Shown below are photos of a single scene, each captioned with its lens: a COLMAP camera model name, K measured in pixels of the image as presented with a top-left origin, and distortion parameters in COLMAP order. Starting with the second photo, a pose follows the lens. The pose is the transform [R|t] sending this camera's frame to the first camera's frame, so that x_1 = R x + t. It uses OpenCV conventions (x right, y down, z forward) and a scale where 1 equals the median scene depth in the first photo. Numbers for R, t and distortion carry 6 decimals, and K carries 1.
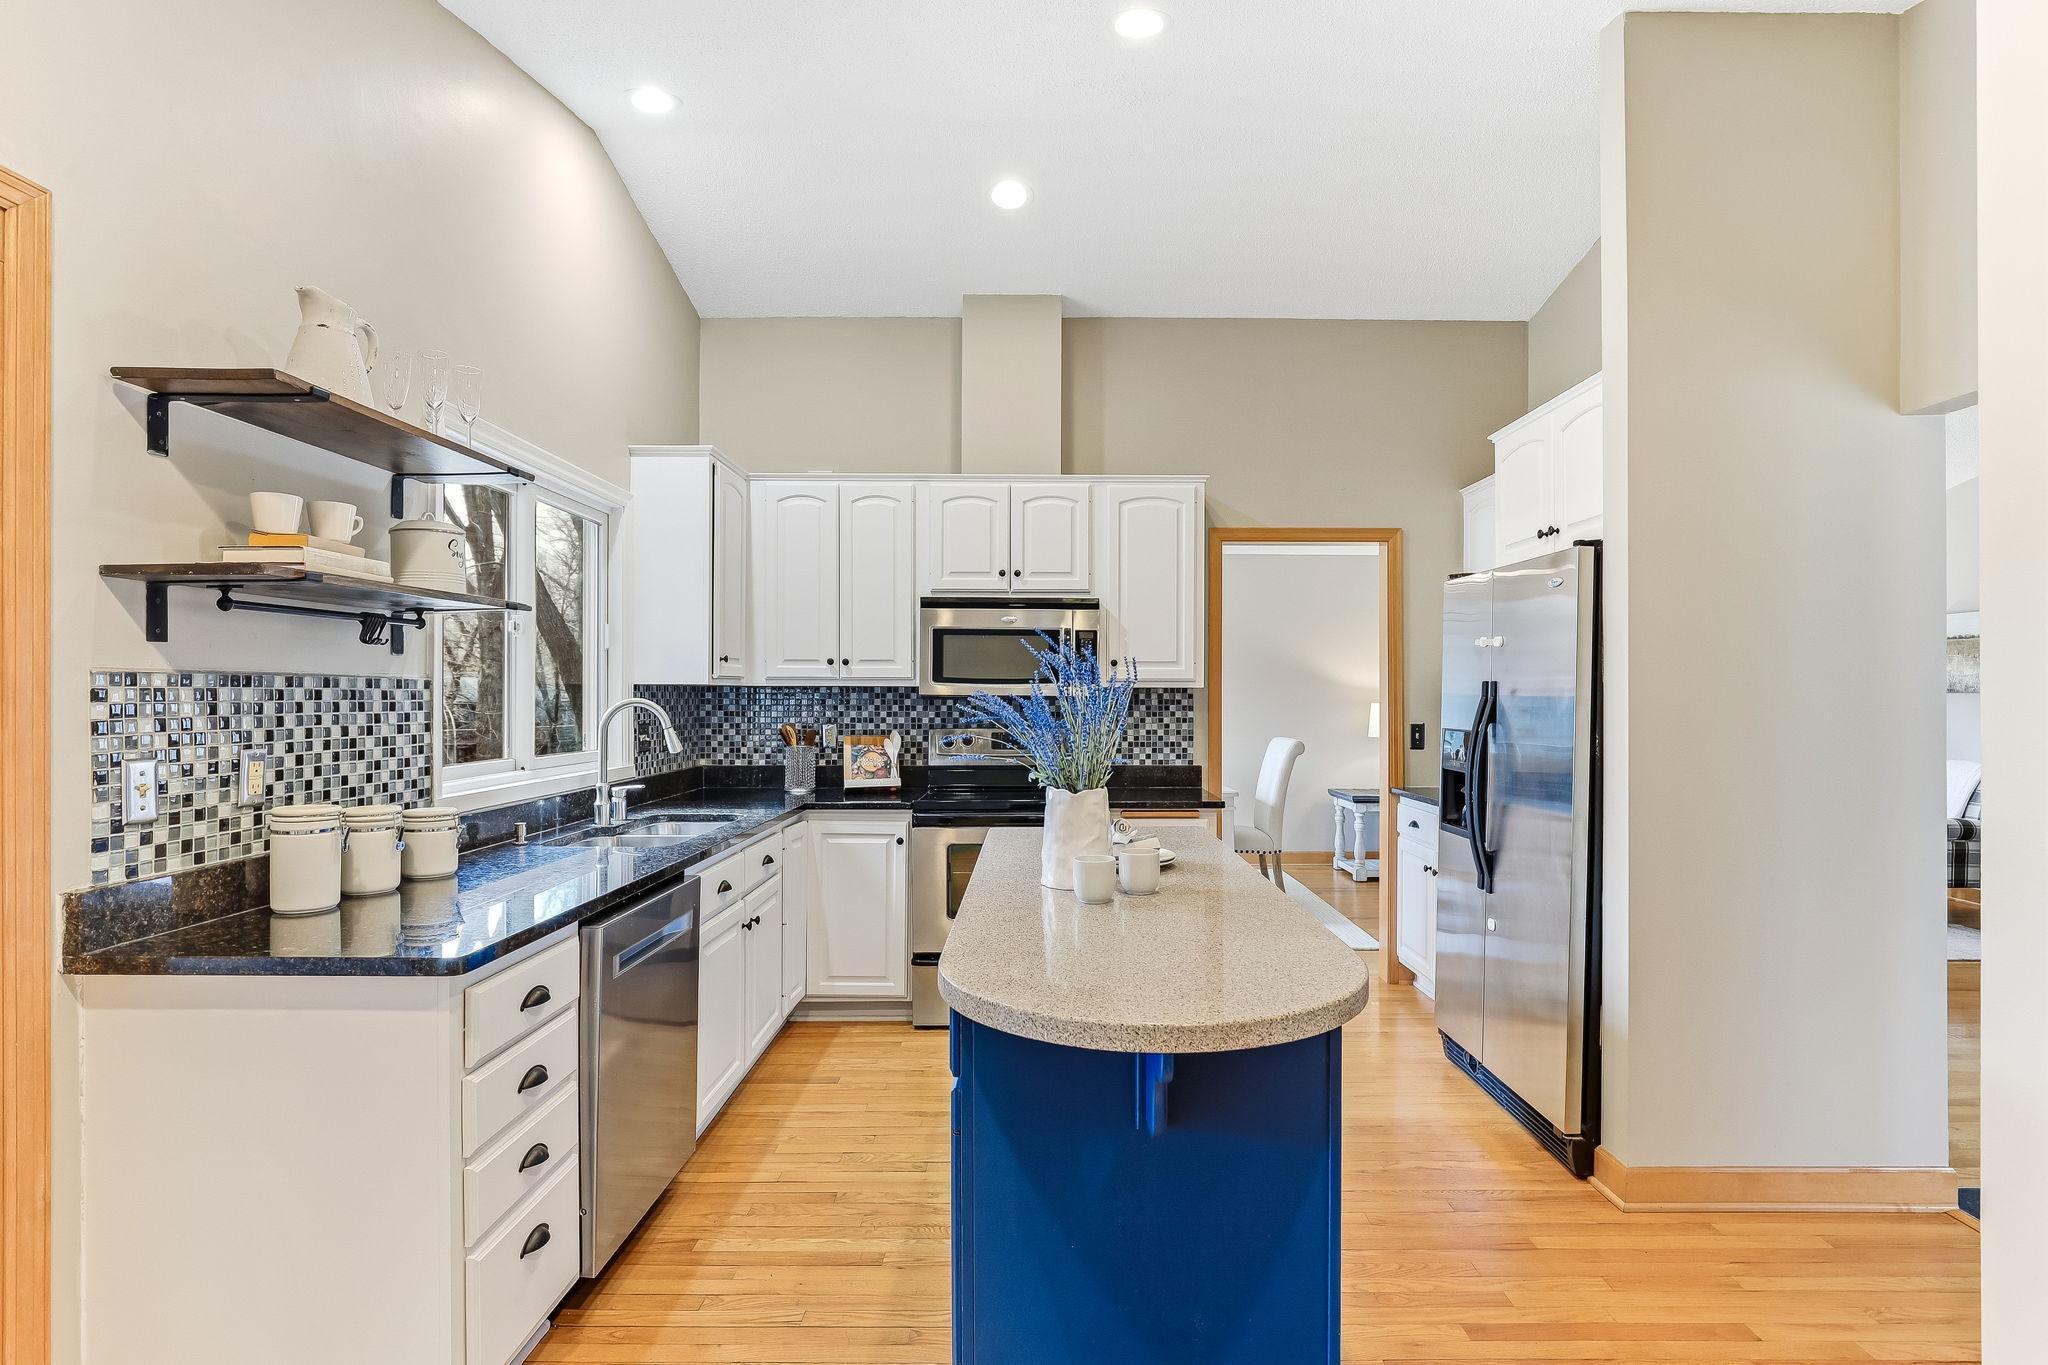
lens RADIAL K [[982.9, 0, 1027.5], [0, 982.9, 686.8], [0, 0, 1]] dist [-0.010379, 0.000071]
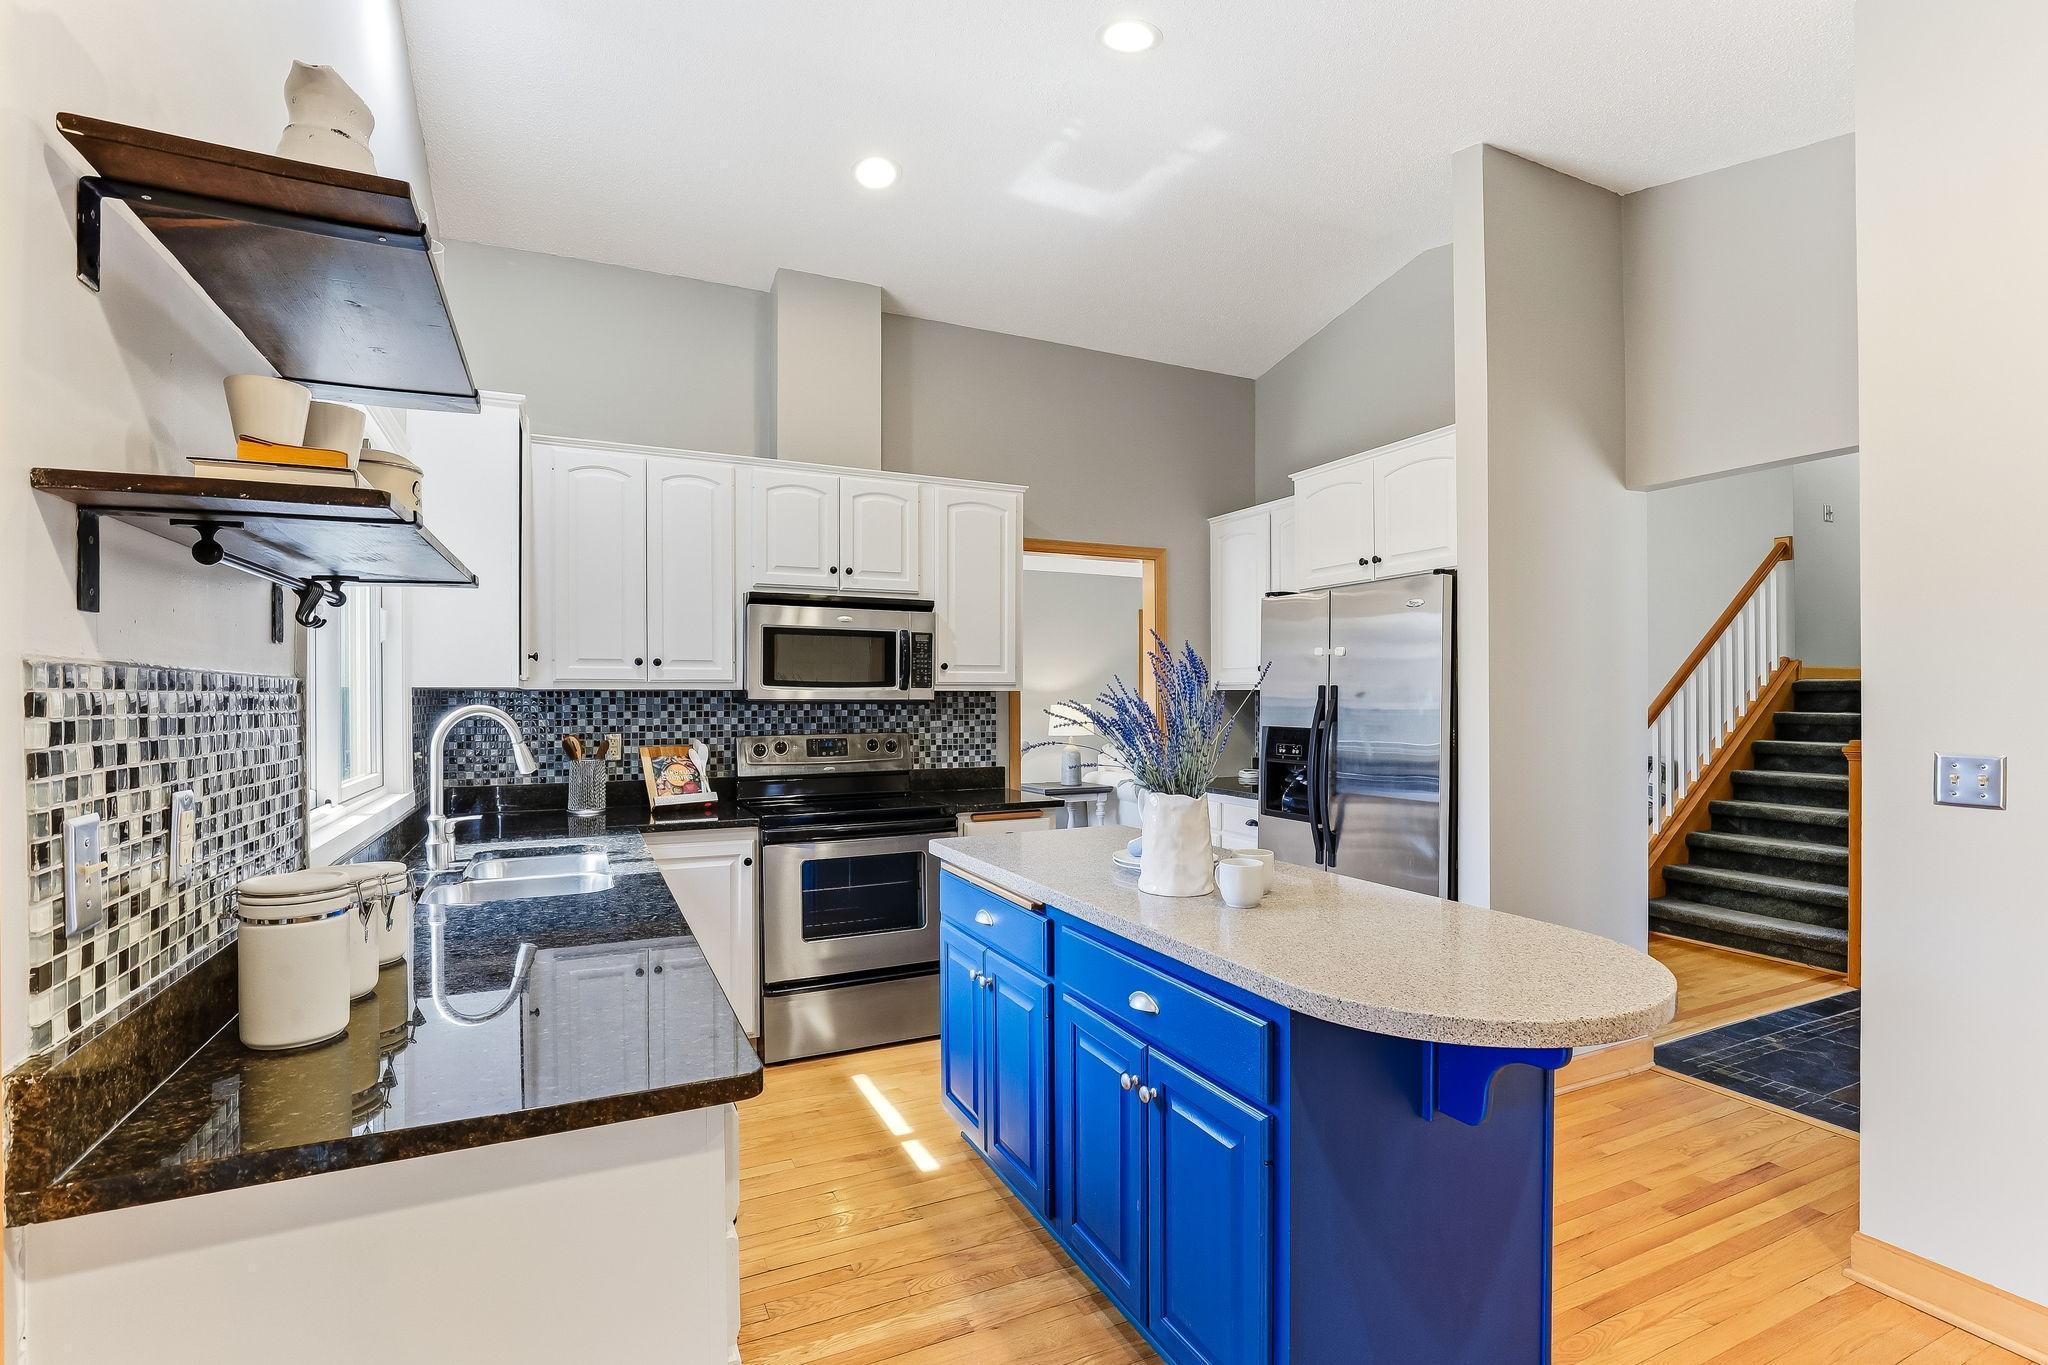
lens RADIAL K [[938.0, 0, 1022.7], [0, 938.0, 695.2], [0, 0, 1]] dist [-0.017814, 0.001225]
pose [[0.904387, -0.002793, 0.426705, -0.236519], [0.000813, 0.999988, 0.004822, 0.000419], [-0.426713, -0.004015, 0.904378, 0.104050]]
